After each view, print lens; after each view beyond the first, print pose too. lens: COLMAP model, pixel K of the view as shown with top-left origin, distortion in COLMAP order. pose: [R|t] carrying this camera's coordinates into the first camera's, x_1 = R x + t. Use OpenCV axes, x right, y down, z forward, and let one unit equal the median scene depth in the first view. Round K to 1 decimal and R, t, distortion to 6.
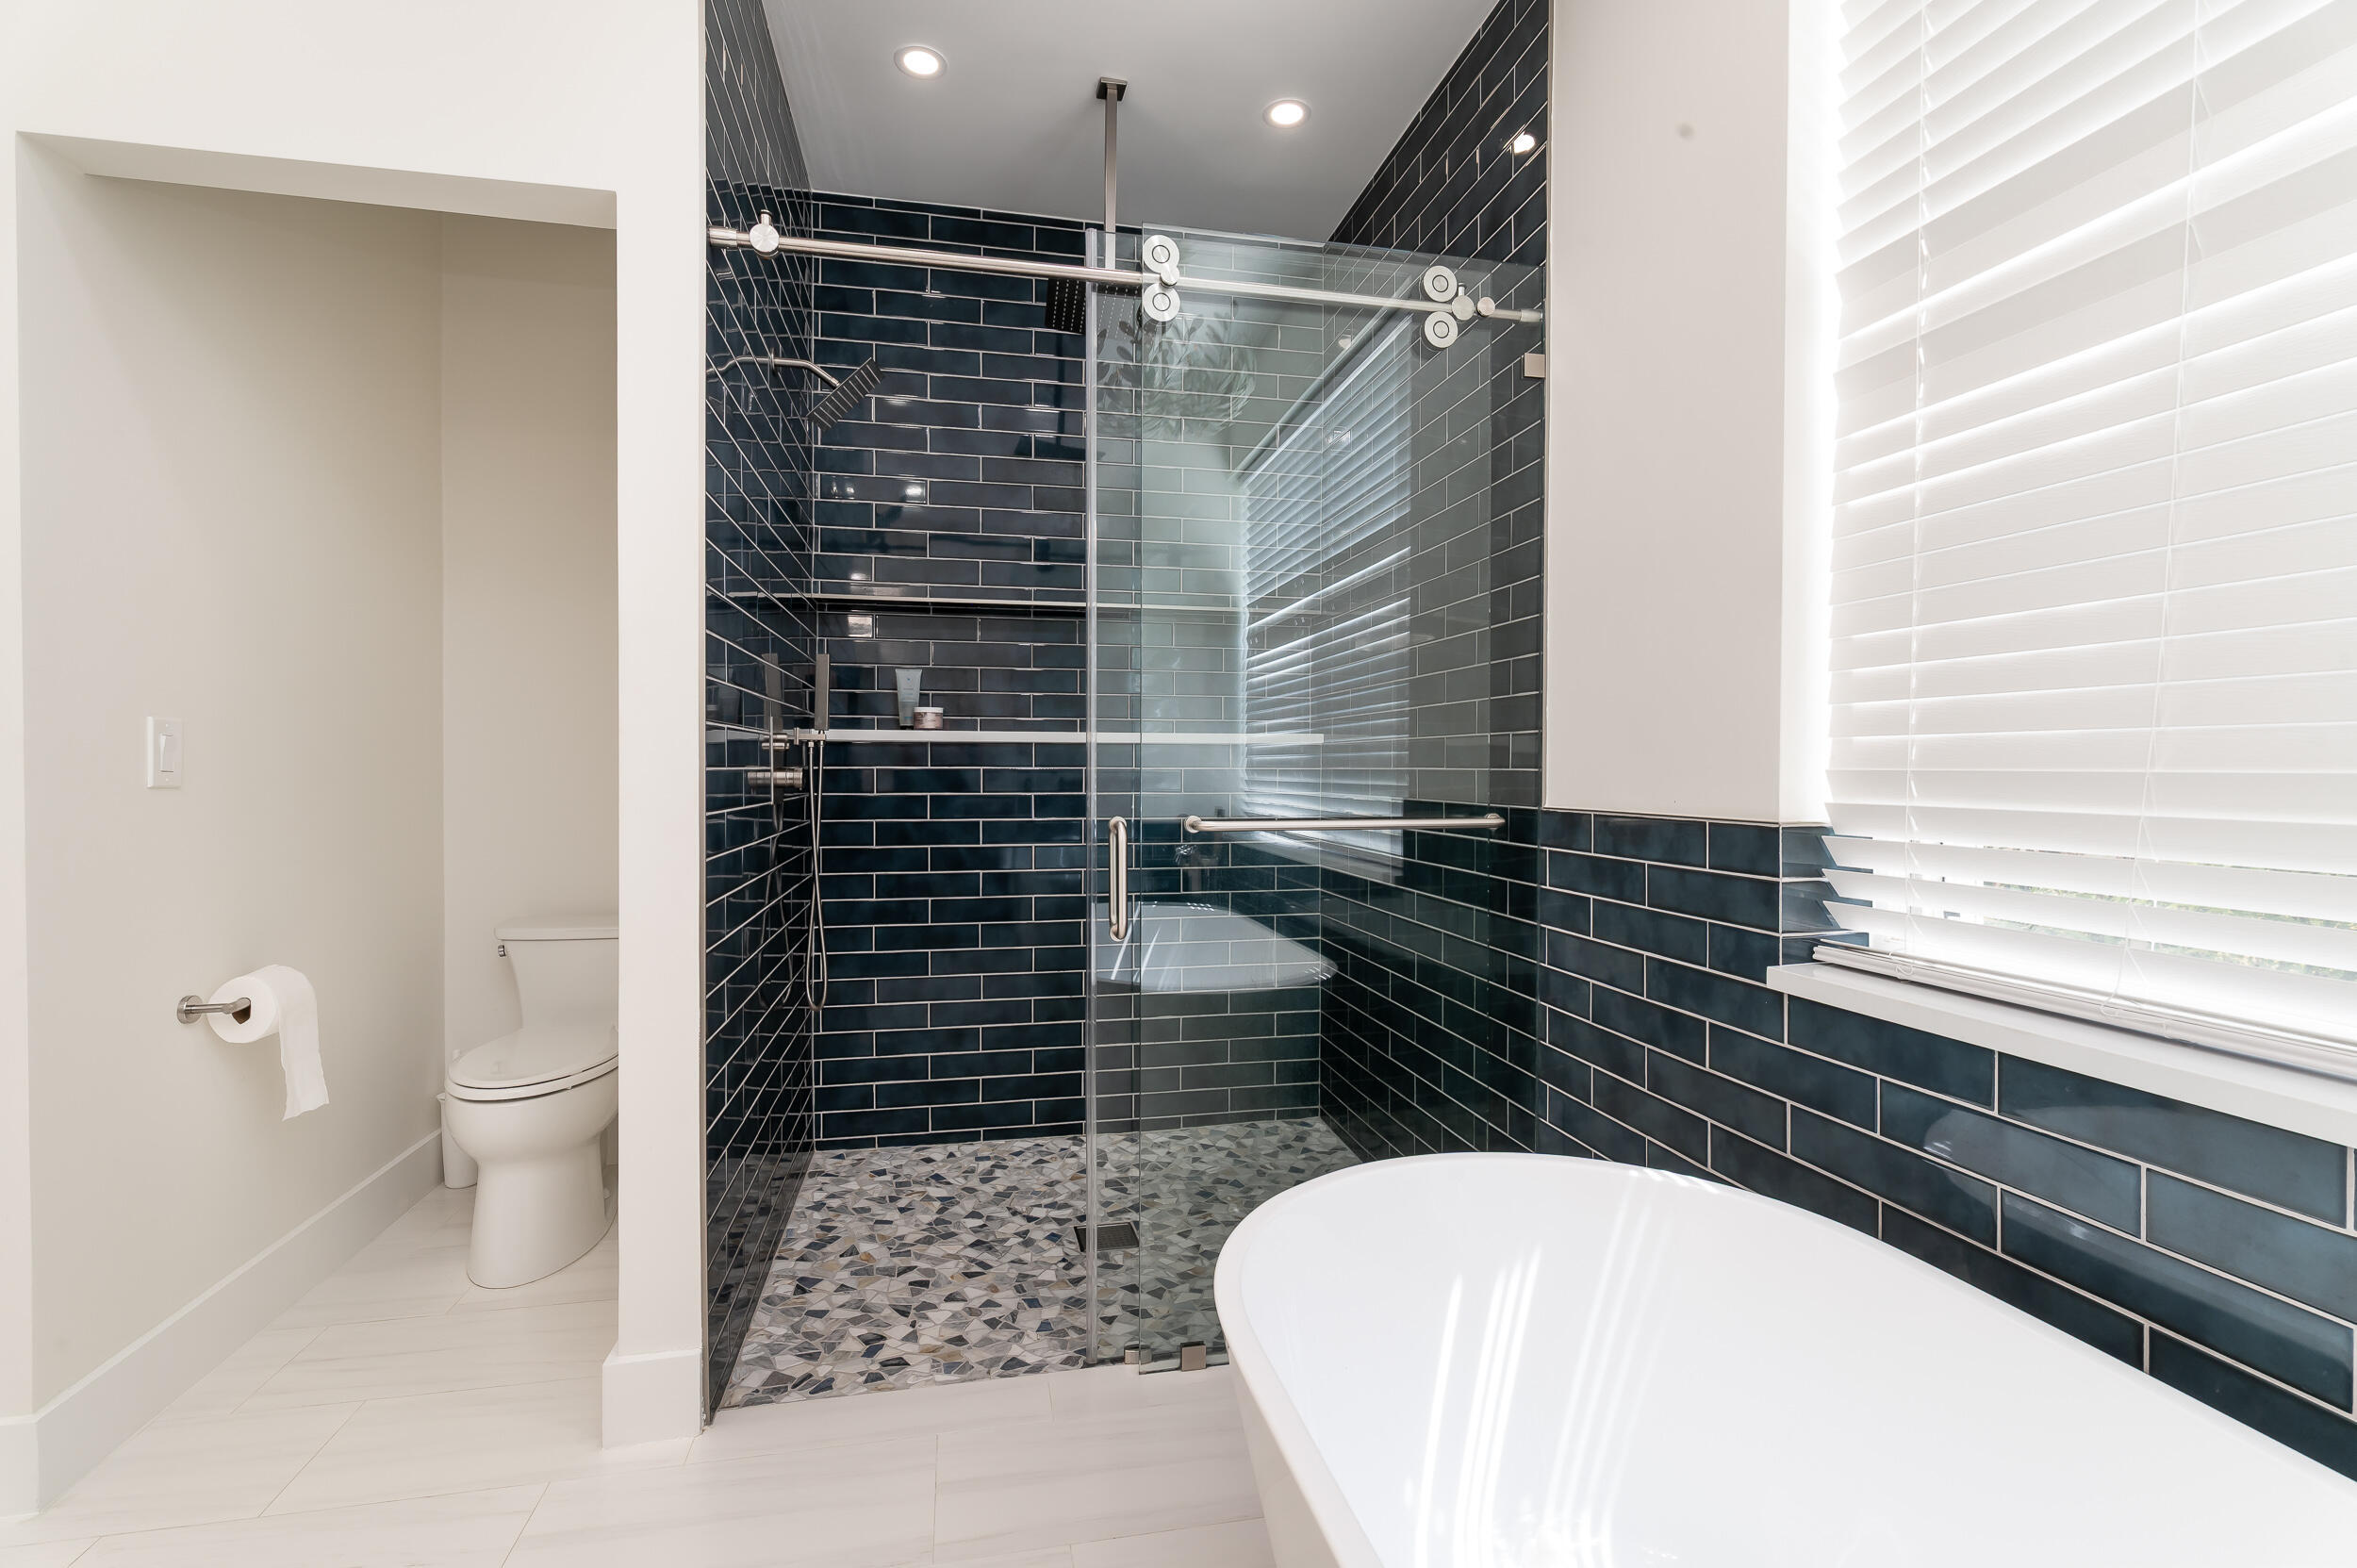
lens RADIAL K [[1052.1, 0, 1176.8], [0, 1052.1, 778.4], [0, 0, 1]] dist [0.001289, -0.000091]
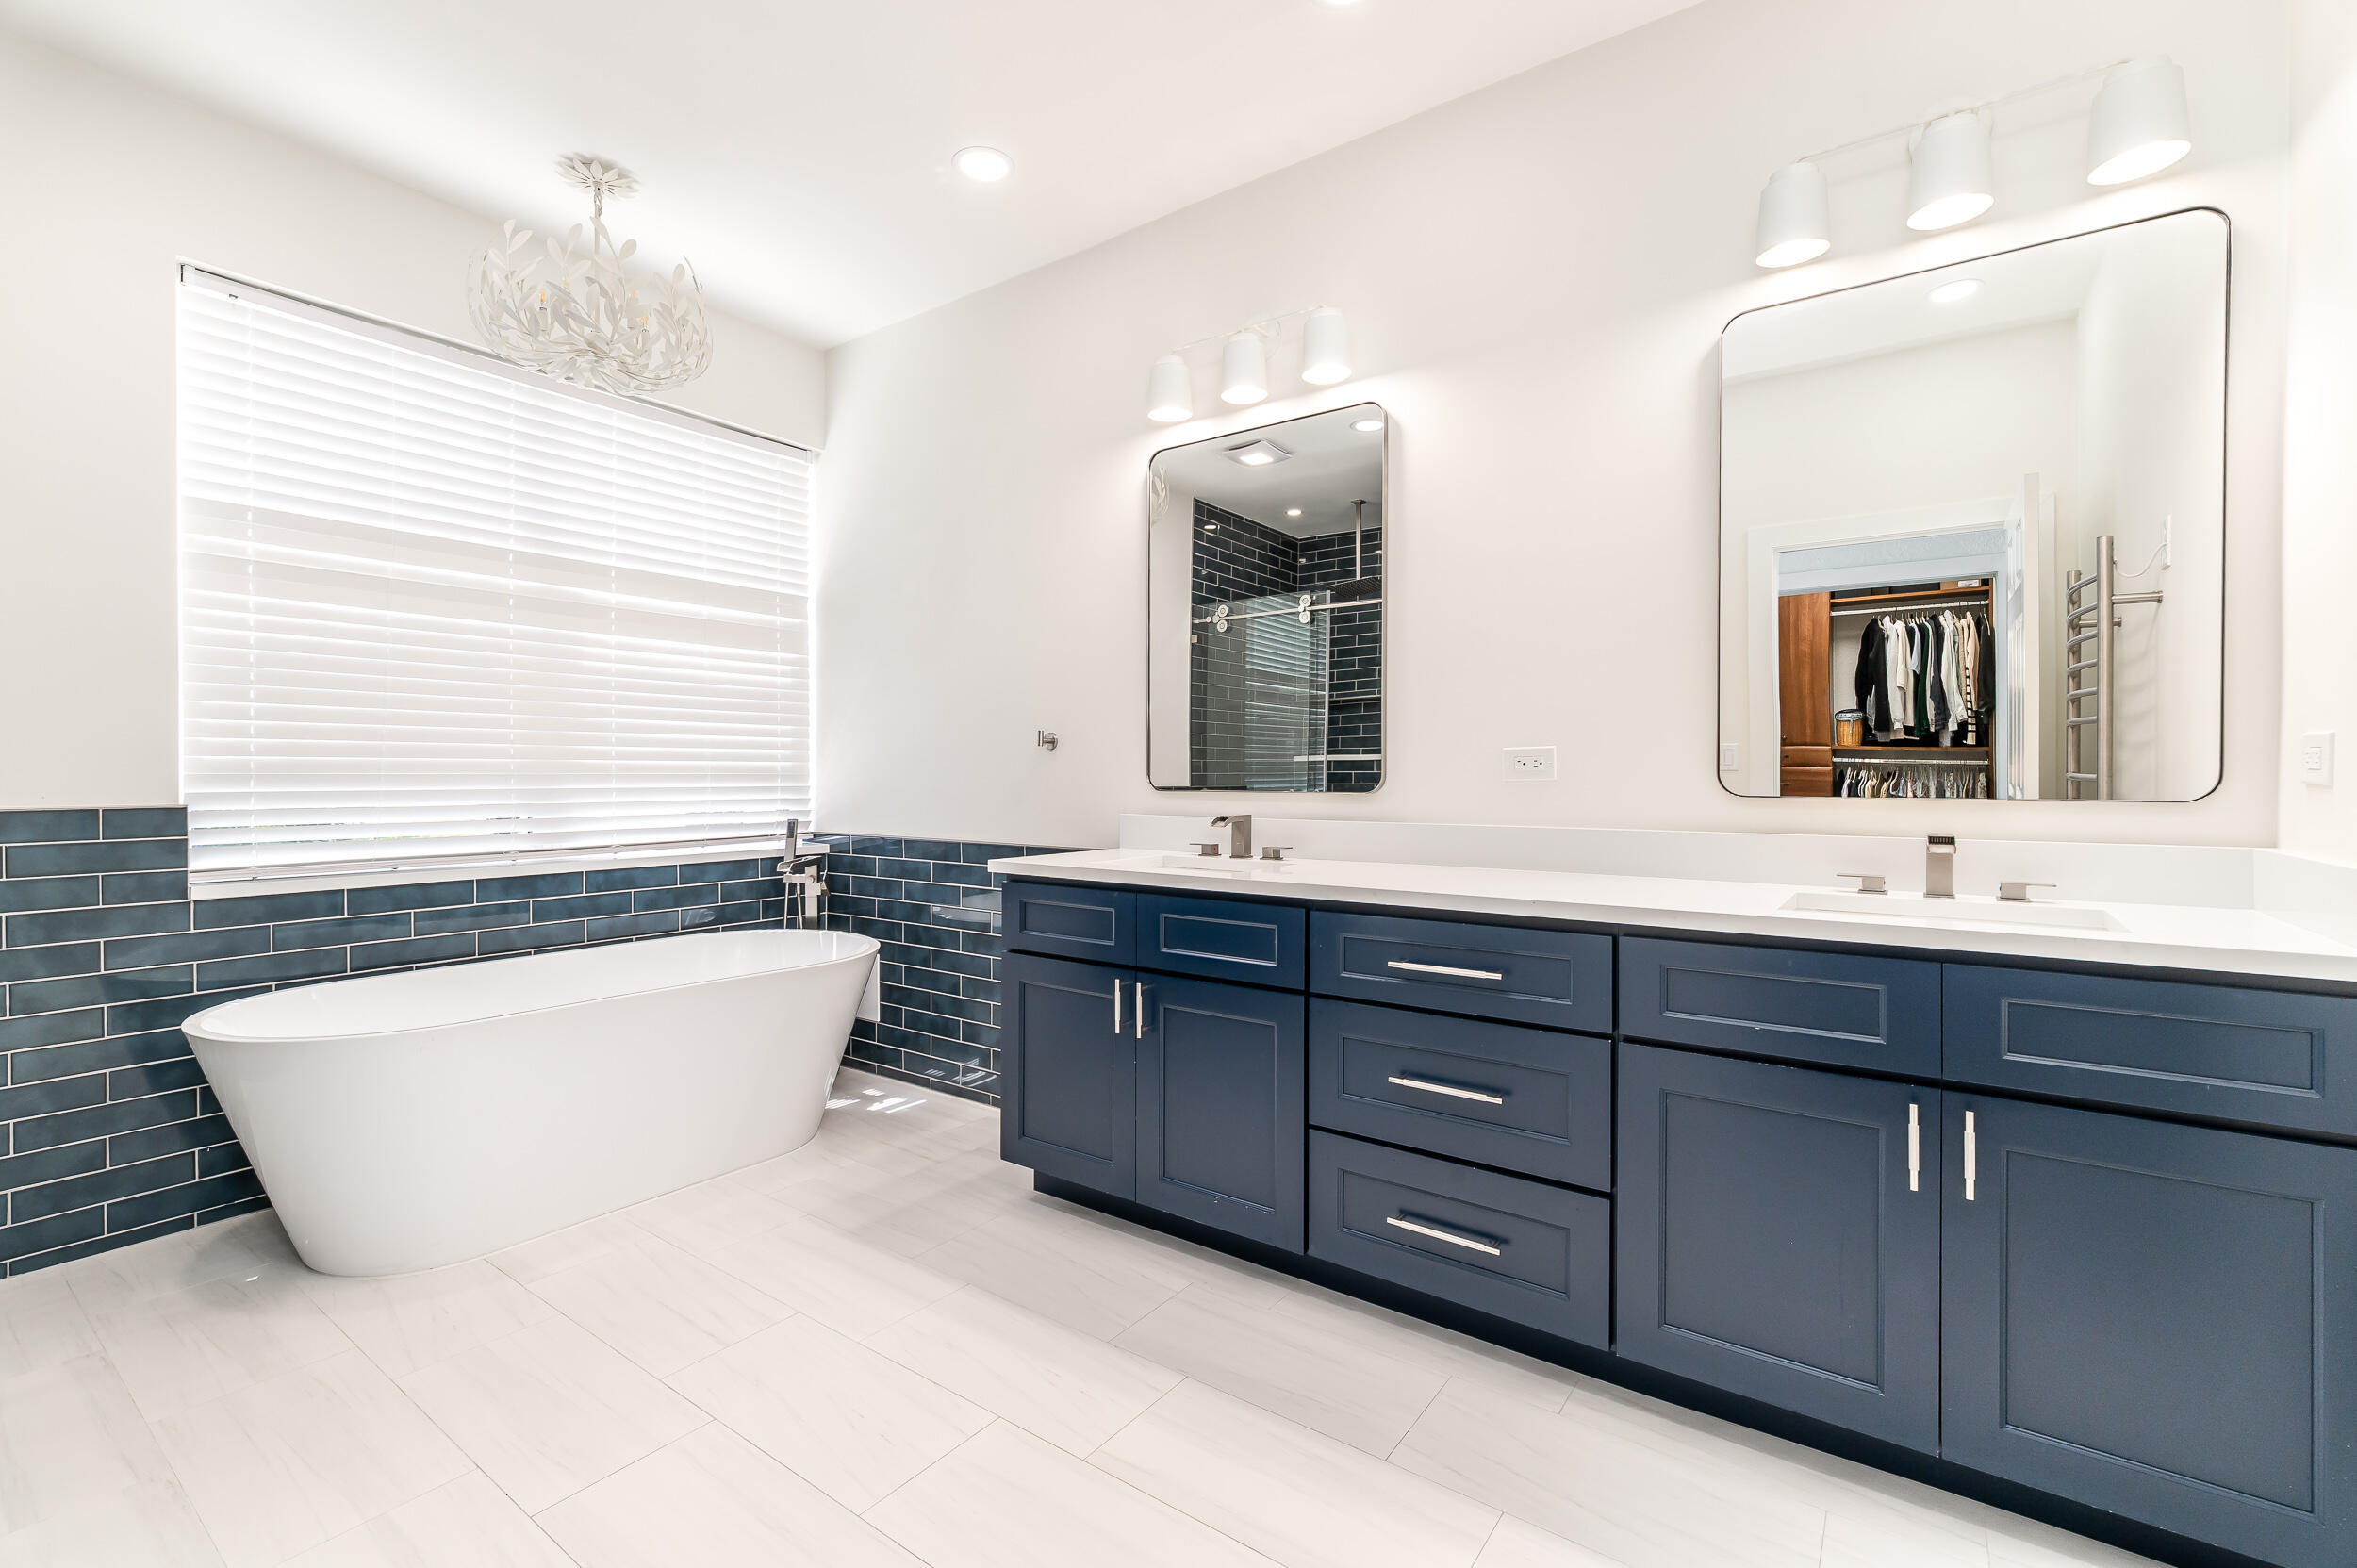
lens RADIAL K [[1021.5, 0, 1175.4], [0, 1021.5, 776.2], [0, 0, 1]] dist [-0.002457, -0.000213]
pose [[-0.679185, -0.003858, 0.733957, -1.929962], [0.008750, 0.999873, 0.013352, -0.014309], [-0.733915, 0.015490, -0.679064, 1.025103]]
